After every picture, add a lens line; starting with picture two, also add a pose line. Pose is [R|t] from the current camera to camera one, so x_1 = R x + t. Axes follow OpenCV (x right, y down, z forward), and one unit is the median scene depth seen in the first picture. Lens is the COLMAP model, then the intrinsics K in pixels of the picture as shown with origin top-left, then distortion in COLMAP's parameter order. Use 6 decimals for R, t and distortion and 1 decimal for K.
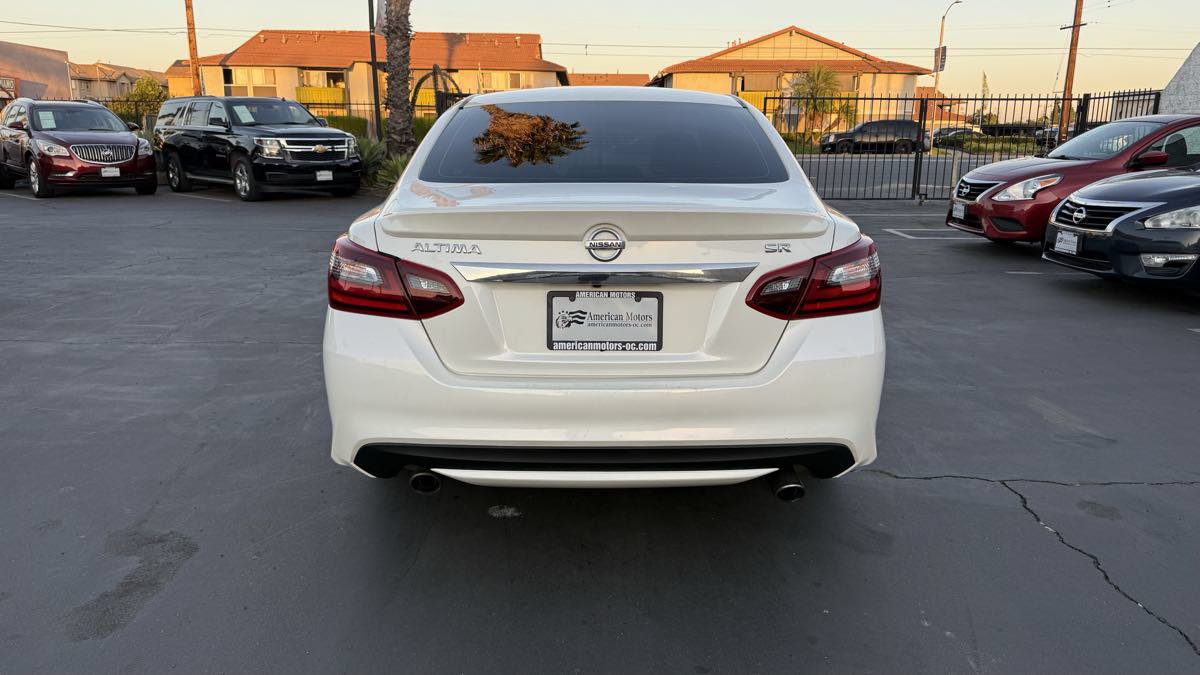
lens RADIAL K [[860.2, 0, 600.0], [0, 860.2, 337.5], [0, 0, 1]] dist [0.098428, -0.144537]
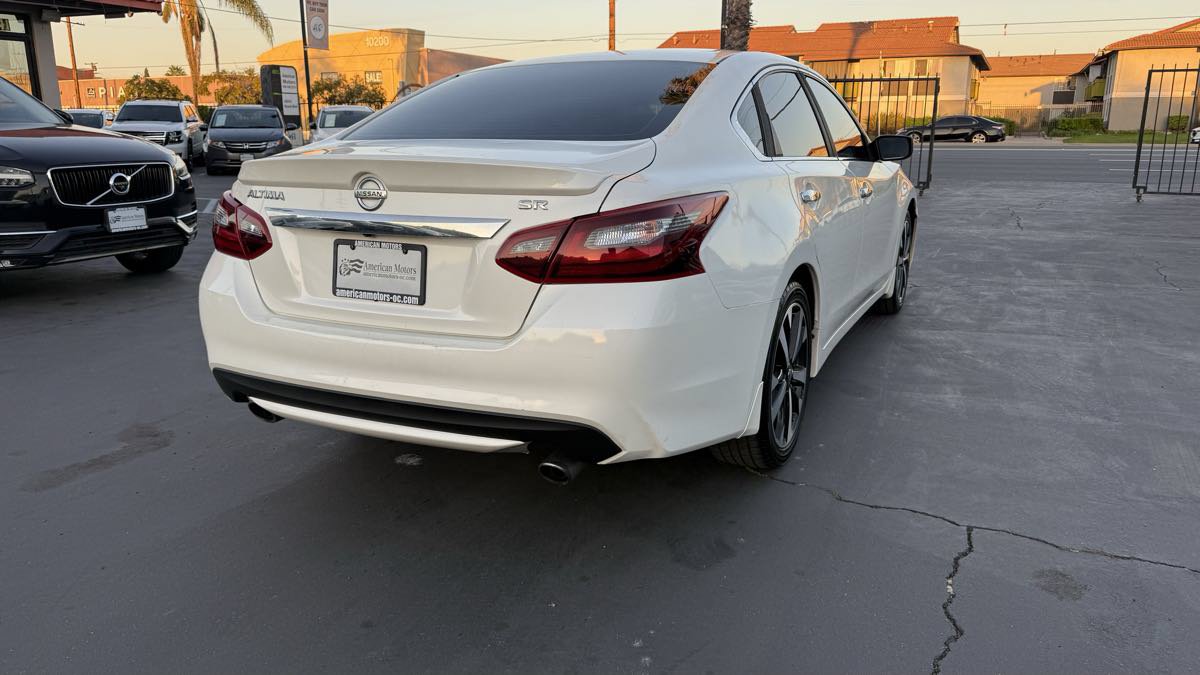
lens RADIAL K [[859.5, 0, 594.8], [0, 859.5, 344.7], [0, 0, 1]] dist [0.057308, -0.066696]
pose [[0.893077, 0.098729, -0.438938, 0.368176], [-0.092685, 0.995072, 0.035239, 0.003811], [0.440254, 0.009212, 0.897826, 0.112705]]
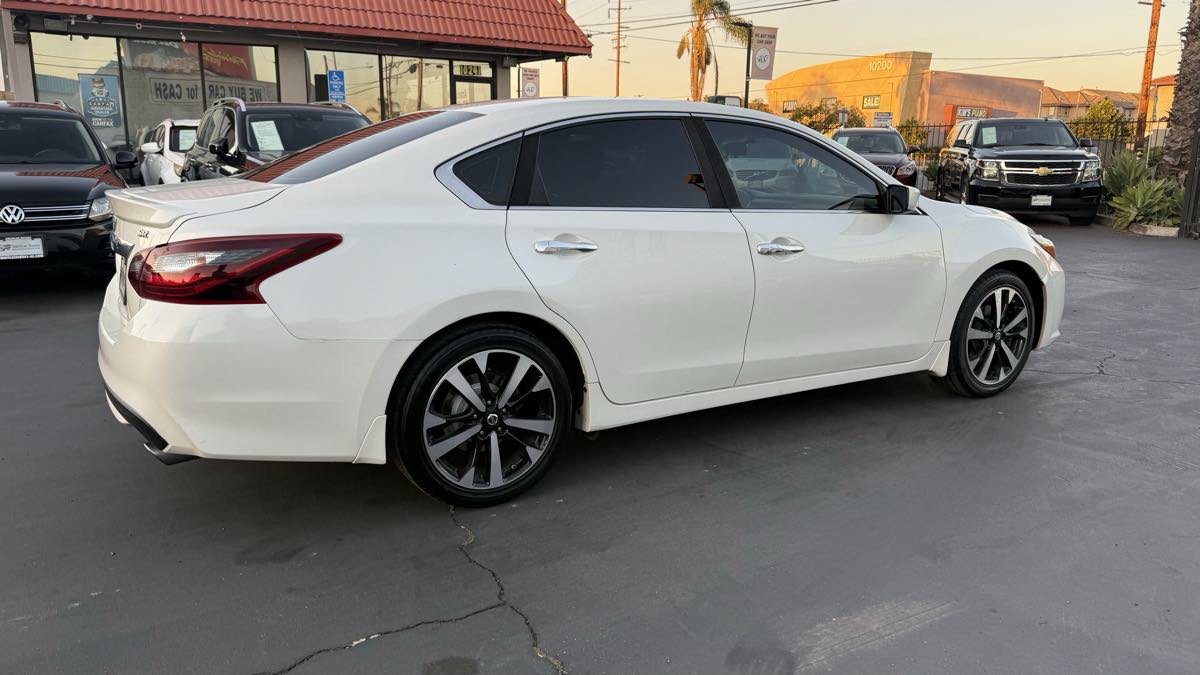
lens RADIAL K [[859.5, 0, 594.8], [0, 859.5, 344.7], [0, 0, 1]] dist [0.057308, -0.066696]
pose [[0.507966, 0.187395, -0.840746, 0.819005], [-0.203291, 0.974558, 0.094395, -0.102974], [0.837045, 0.122966, 0.533138, 0.488818]]
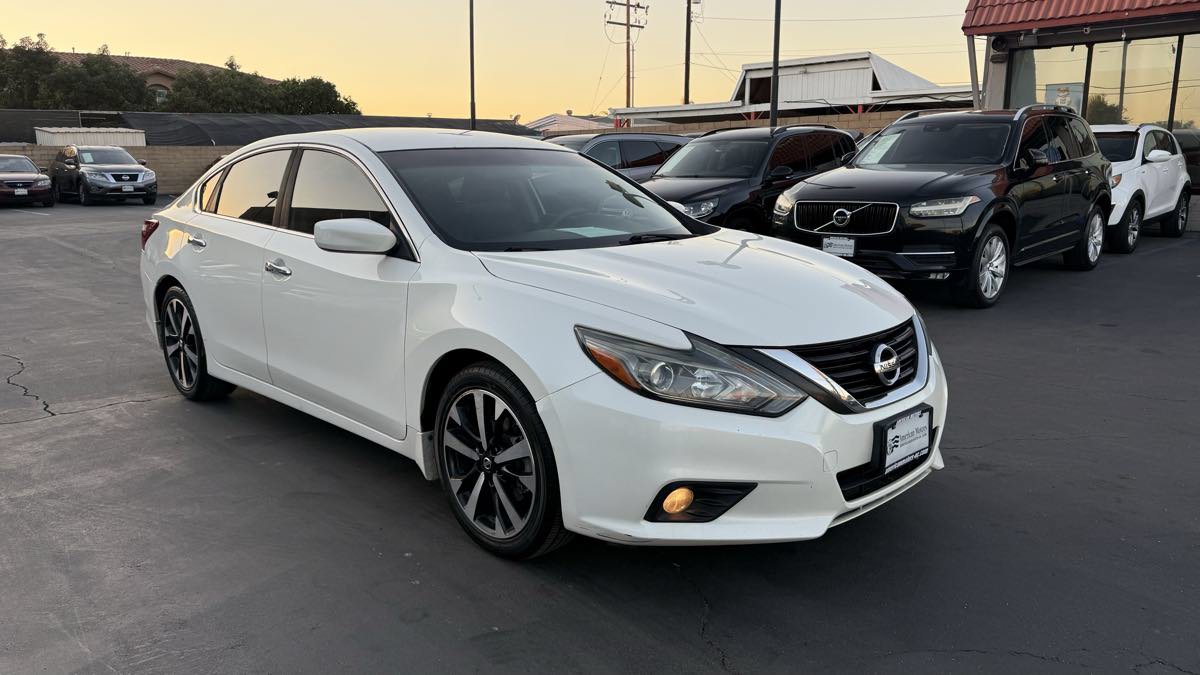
lens RADIAL K [[874.0, 0, 596.9], [0, 874.0, 333.5], [0, 0, 1]] dist [0.038483, -0.040881]
pose [[-0.726183, 0.140162, -0.673062, 0.579177], [-0.150905, 0.922627, 0.354948, -0.453340], [0.670736, 0.359325, -0.648844, 1.873614]]
